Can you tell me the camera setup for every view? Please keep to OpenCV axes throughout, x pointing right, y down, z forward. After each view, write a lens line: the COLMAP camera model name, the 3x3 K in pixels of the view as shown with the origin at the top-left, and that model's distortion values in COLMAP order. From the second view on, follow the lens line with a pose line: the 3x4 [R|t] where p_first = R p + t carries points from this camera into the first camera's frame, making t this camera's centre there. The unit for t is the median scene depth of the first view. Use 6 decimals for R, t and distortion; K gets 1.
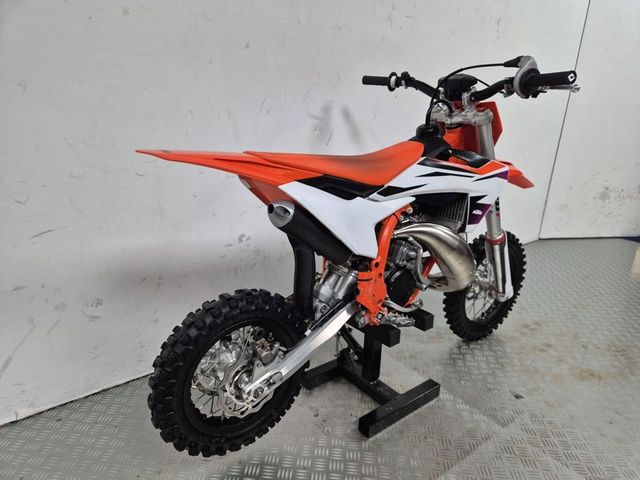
lens RADIAL K [[423.8, 0, 320.8], [0, 423.8, 246.0], [0, 0, 1]] dist [0.066511, -0.047691]
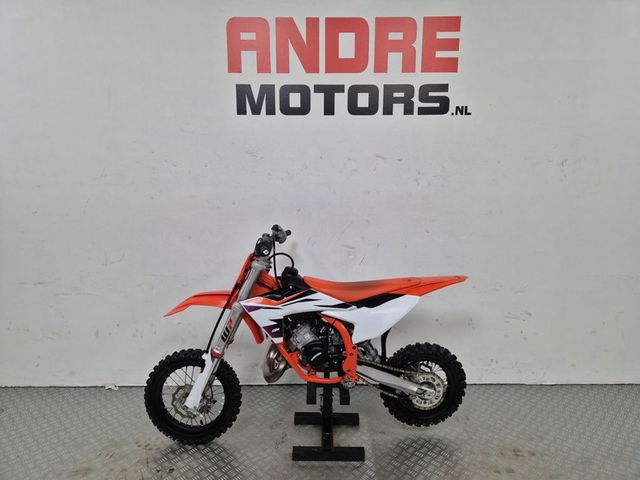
lens RADIAL K [[423.8, 0, 320.8], [0, 423.8, 246.0], [0, 0, 1]] dist [0.066511, -0.047691]
pose [[0.782879, 0.084488, -0.616411, 0.994218], [-0.169094, 0.982338, -0.080116, -0.200494], [0.598756, 0.166952, 0.783338, -0.286035]]
